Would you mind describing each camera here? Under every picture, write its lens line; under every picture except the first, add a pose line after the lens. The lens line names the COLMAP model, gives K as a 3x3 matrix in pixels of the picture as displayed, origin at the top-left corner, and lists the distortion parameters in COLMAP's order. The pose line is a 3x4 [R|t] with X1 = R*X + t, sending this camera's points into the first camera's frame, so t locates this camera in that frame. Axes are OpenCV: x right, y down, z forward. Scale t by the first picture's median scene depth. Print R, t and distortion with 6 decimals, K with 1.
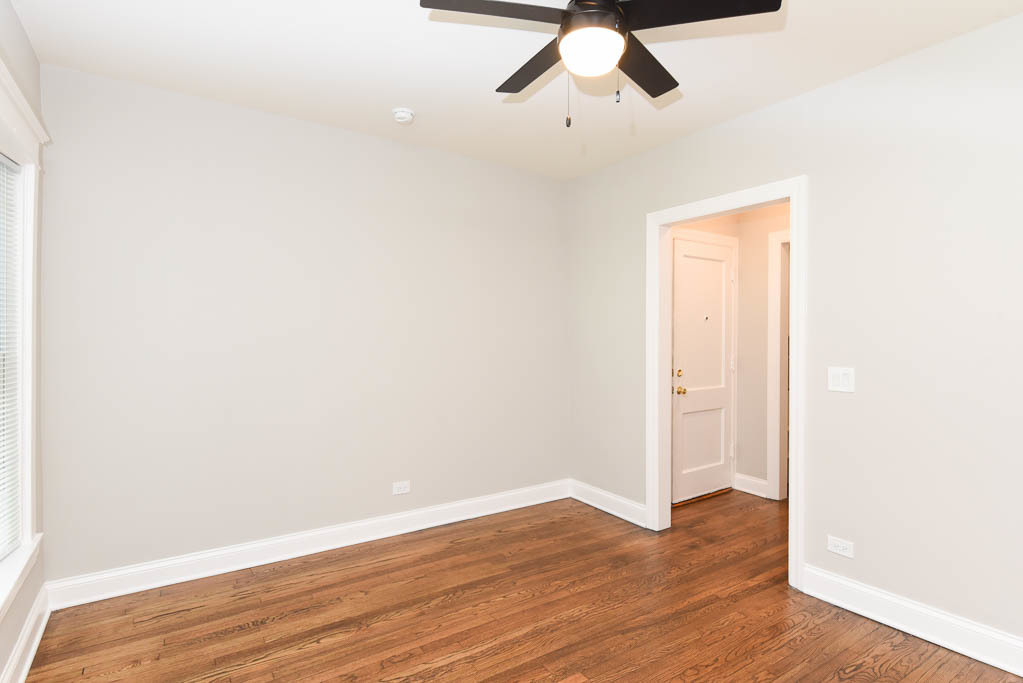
lens RADIAL K [[524.3, 0, 511.5], [0, 524.3, 341.5], [0, 0, 1]] dist [0.009150, -0.012498]
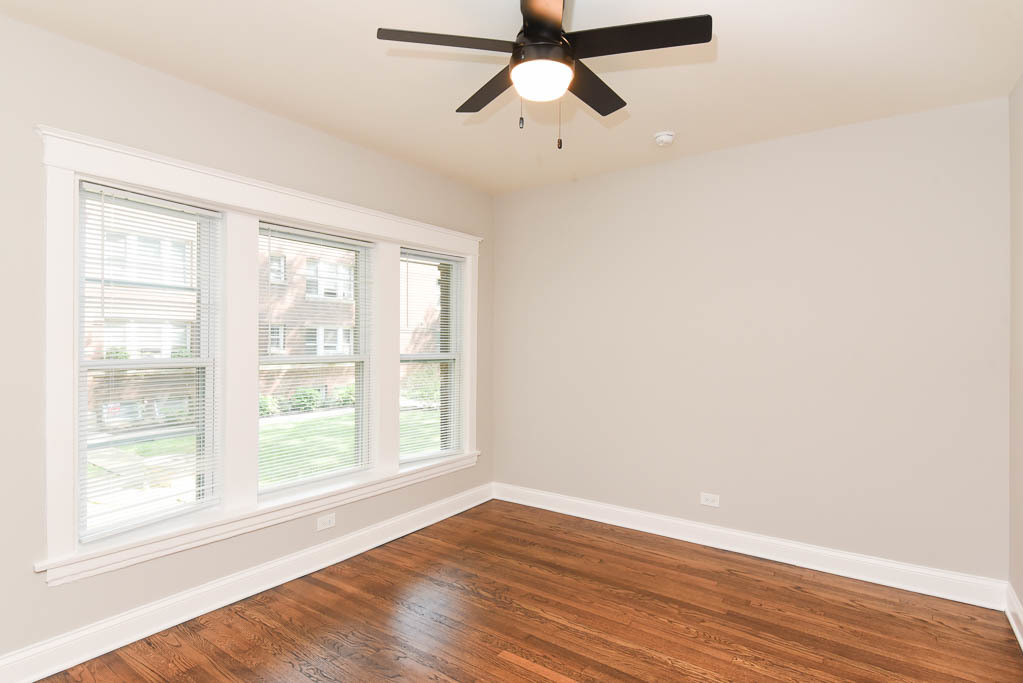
lens RADIAL K [[524.3, 0, 511.5], [0, 524.3, 341.5], [0, 0, 1]] dist [0.009150, -0.012498]
pose [[0.350388, -0.003671, -0.936597, 0.694052], [-0.017636, 0.999789, -0.010516, -0.003099], [0.936438, 0.020203, 0.350250, 0.348974]]
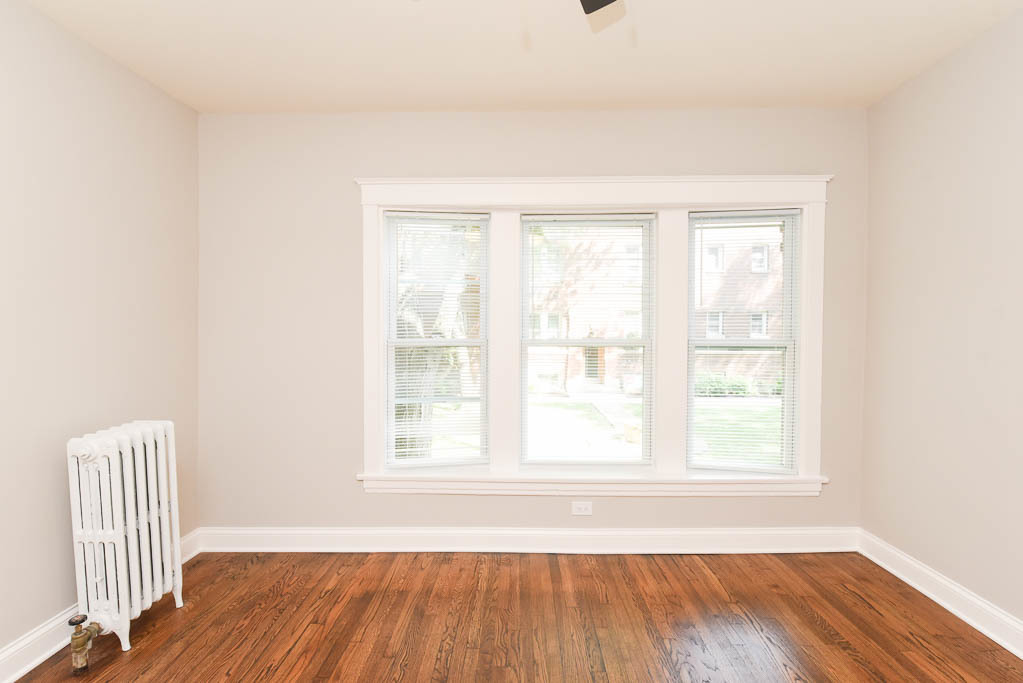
lens RADIAL K [[467.7, 0, 513.0], [0, 467.7, 335.9], [0, 0, 1]] dist [0.002231, -0.011250]
pose [[-0.568613, 0.011089, -0.822530, 0.401053], [-0.014871, 0.999607, 0.023756, -0.005026], [0.822471, 0.025740, -0.568225, 0.789731]]
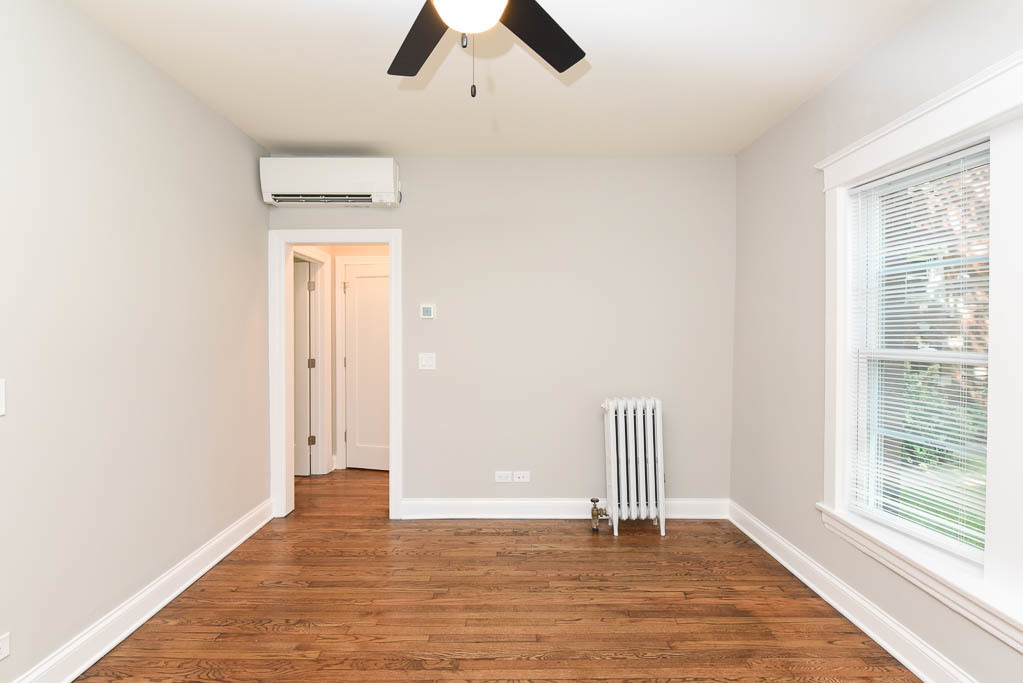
lens RADIAL K [[467.7, 0, 513.0], [0, 467.7, 335.9], [0, 0, 1]] dist [0.002231, -0.011250]
pose [[-0.834458, -0.007302, 0.551023, -0.198925], [0.006954, 0.999693, 0.023779, -0.013497], [-0.551028, 0.023675, -0.834151, 0.975100]]
